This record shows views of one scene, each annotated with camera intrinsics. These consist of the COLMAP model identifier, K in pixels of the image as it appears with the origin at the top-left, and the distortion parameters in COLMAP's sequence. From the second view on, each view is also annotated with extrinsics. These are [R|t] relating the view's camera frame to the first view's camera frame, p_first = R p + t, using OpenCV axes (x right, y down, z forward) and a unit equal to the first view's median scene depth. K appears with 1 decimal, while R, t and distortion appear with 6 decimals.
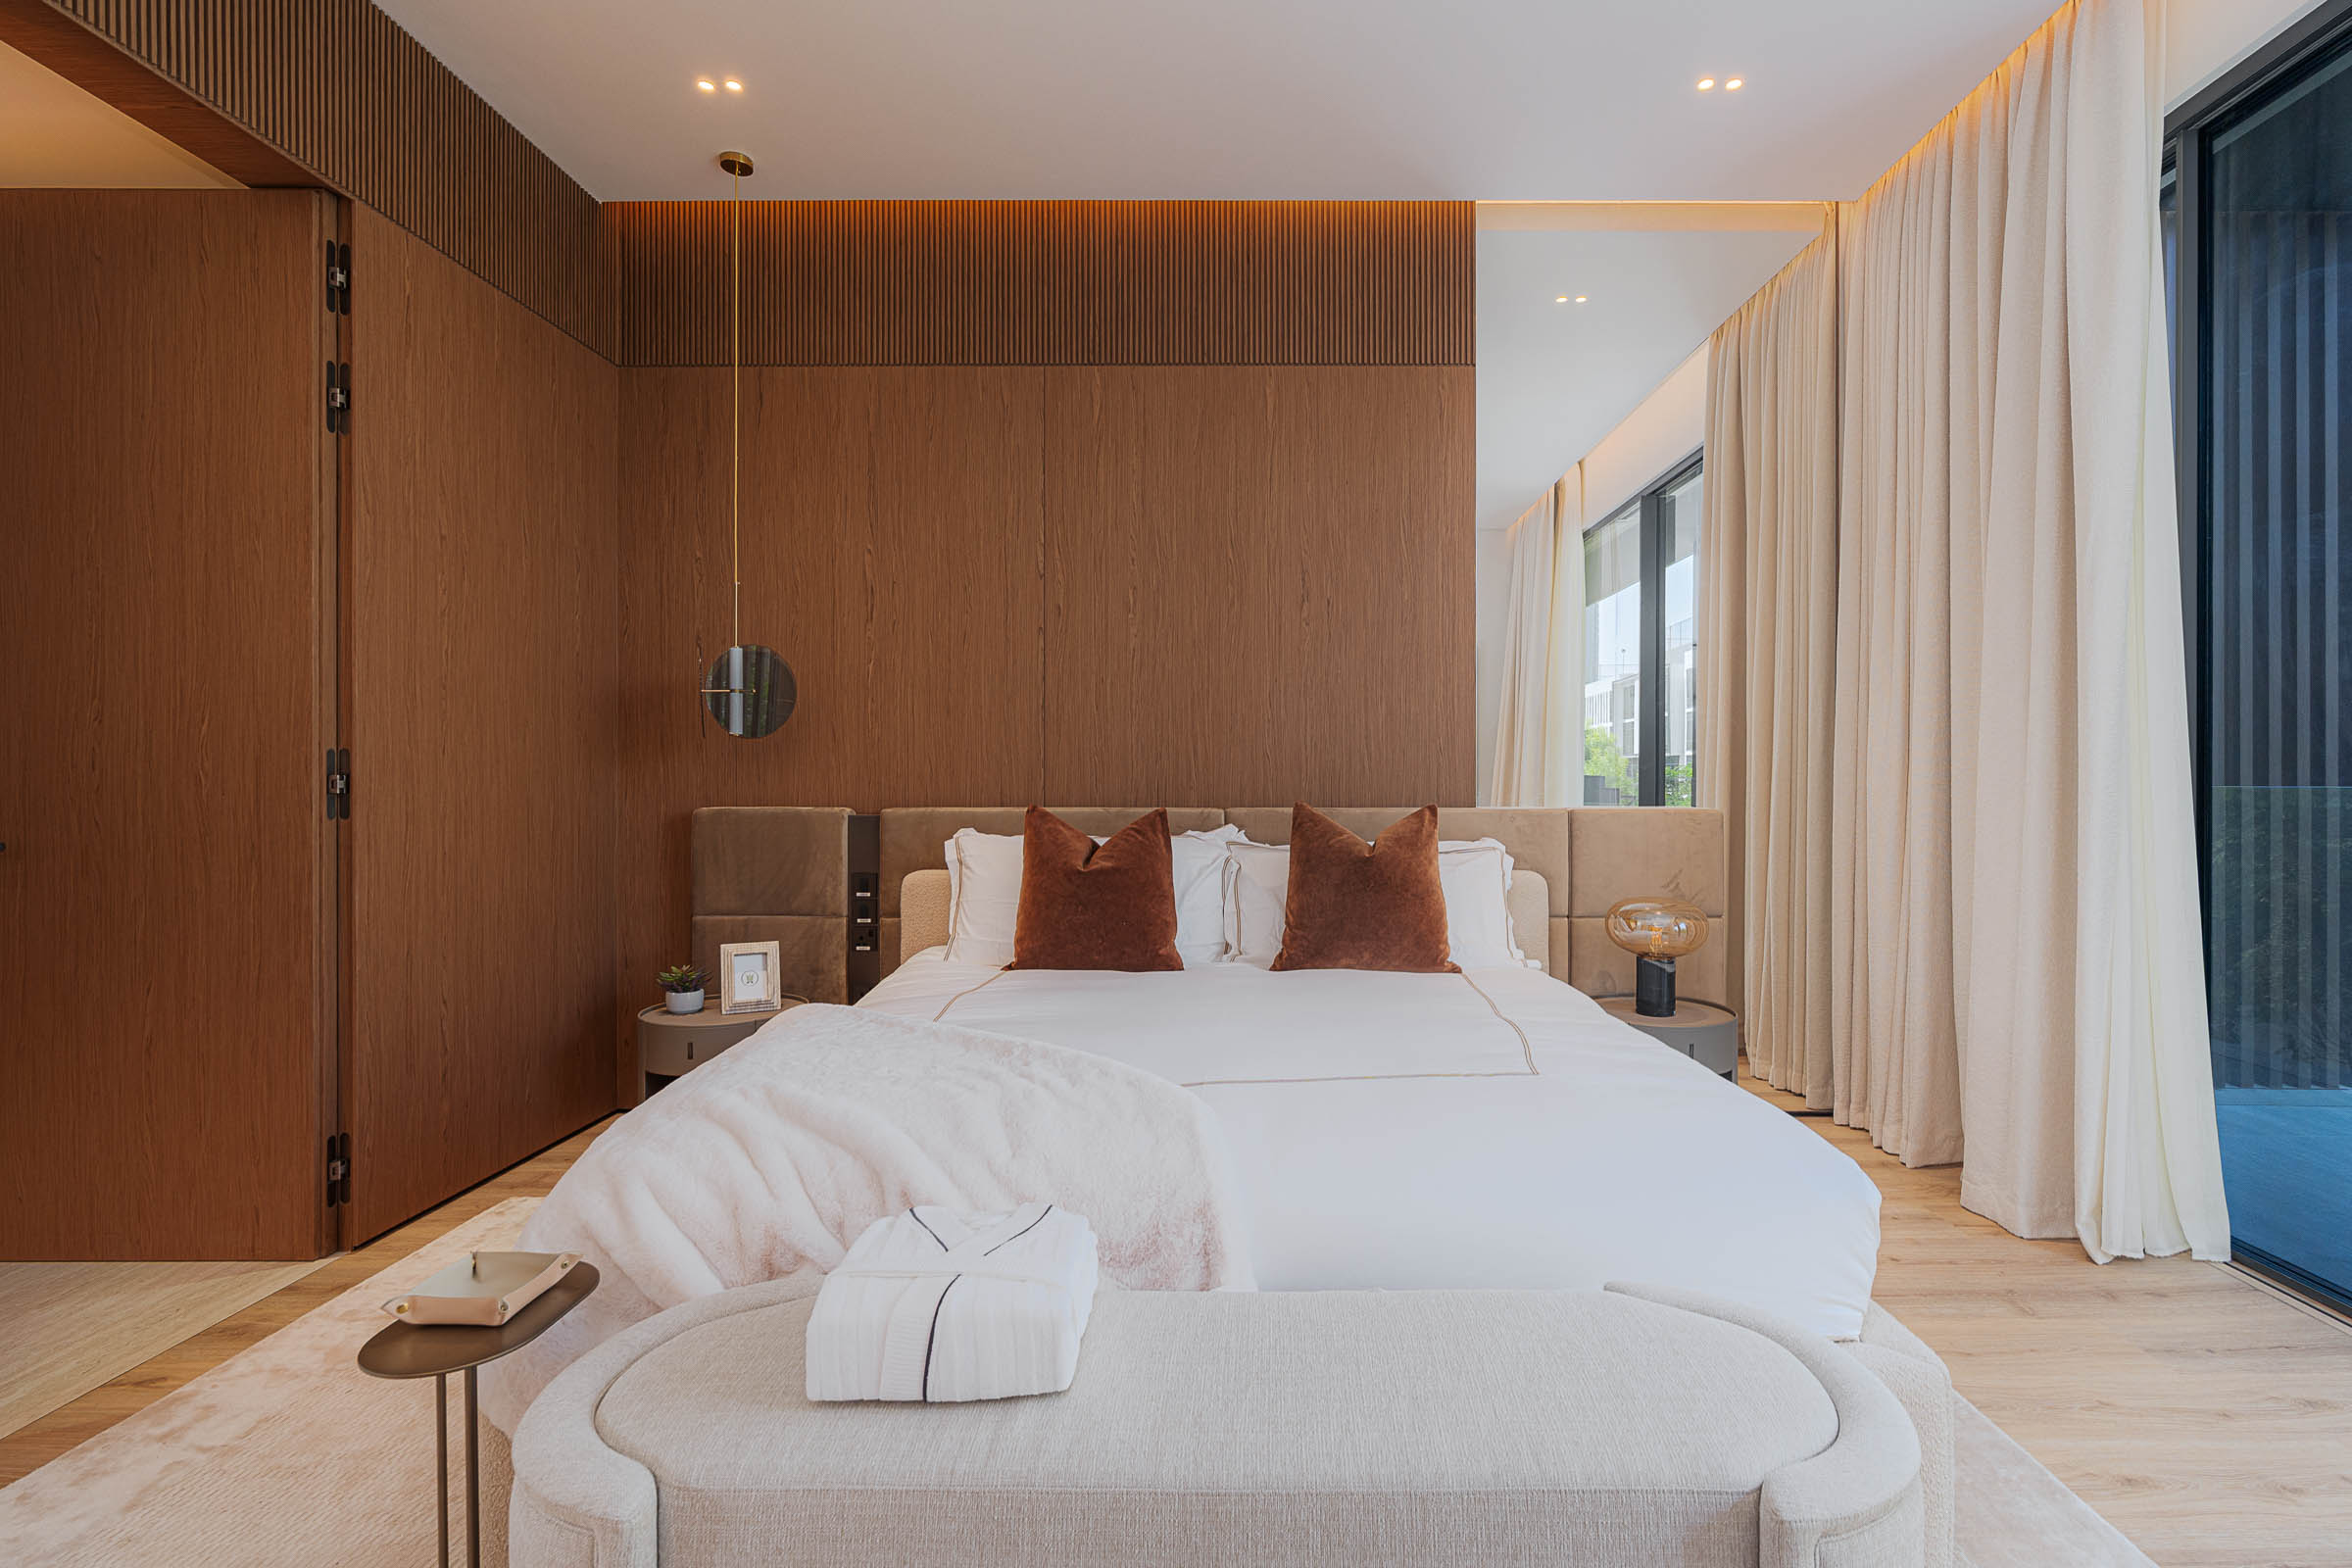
lens RADIAL K [[1098.2, 0, 1195.1], [0, 1098.2, 774.1], [0, 0, 1]] dist [-0.005495, 0.001418]
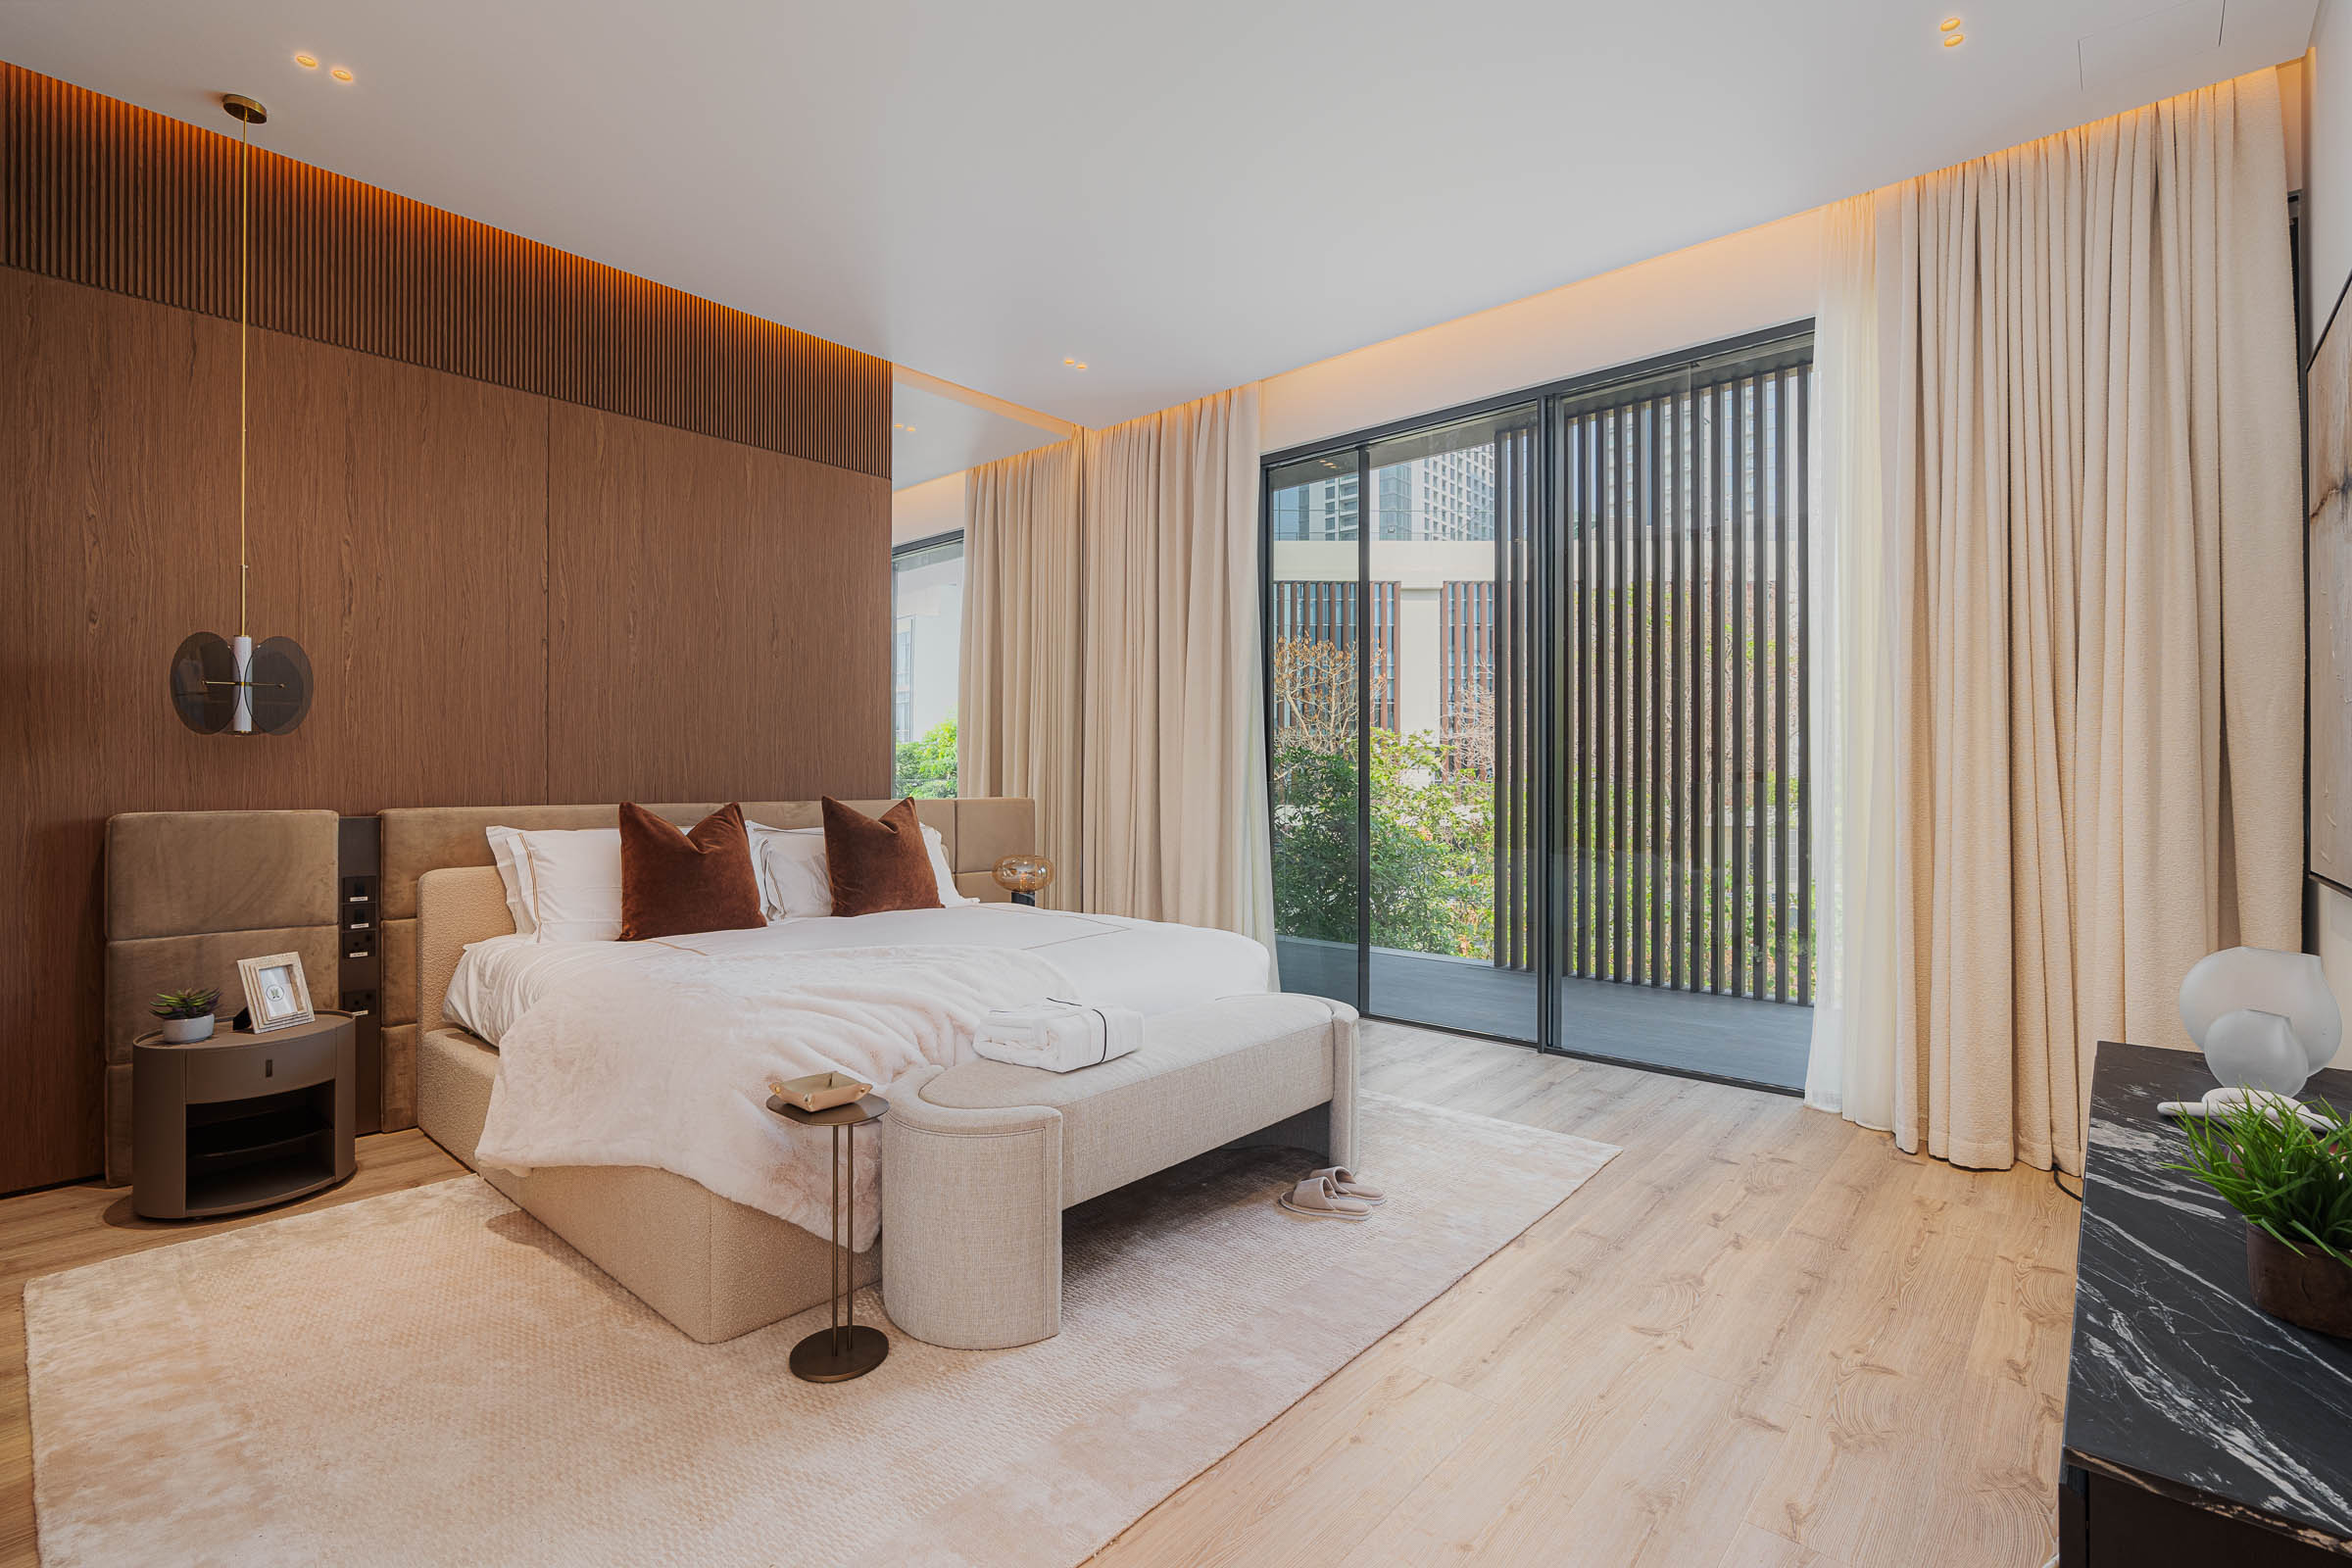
lens RADIAL K [[1098.2, 0, 1157.0], [0, 1098.2, 780.6], [0, 0, 1]] dist [-0.005495, 0.001418]
pose [[0.657779, -0.003387, 0.753203, -0.566876], [-0.002926, 0.999971, 0.007051, -0.003763], [-0.753205, -0.006842, 0.657750, -0.166673]]
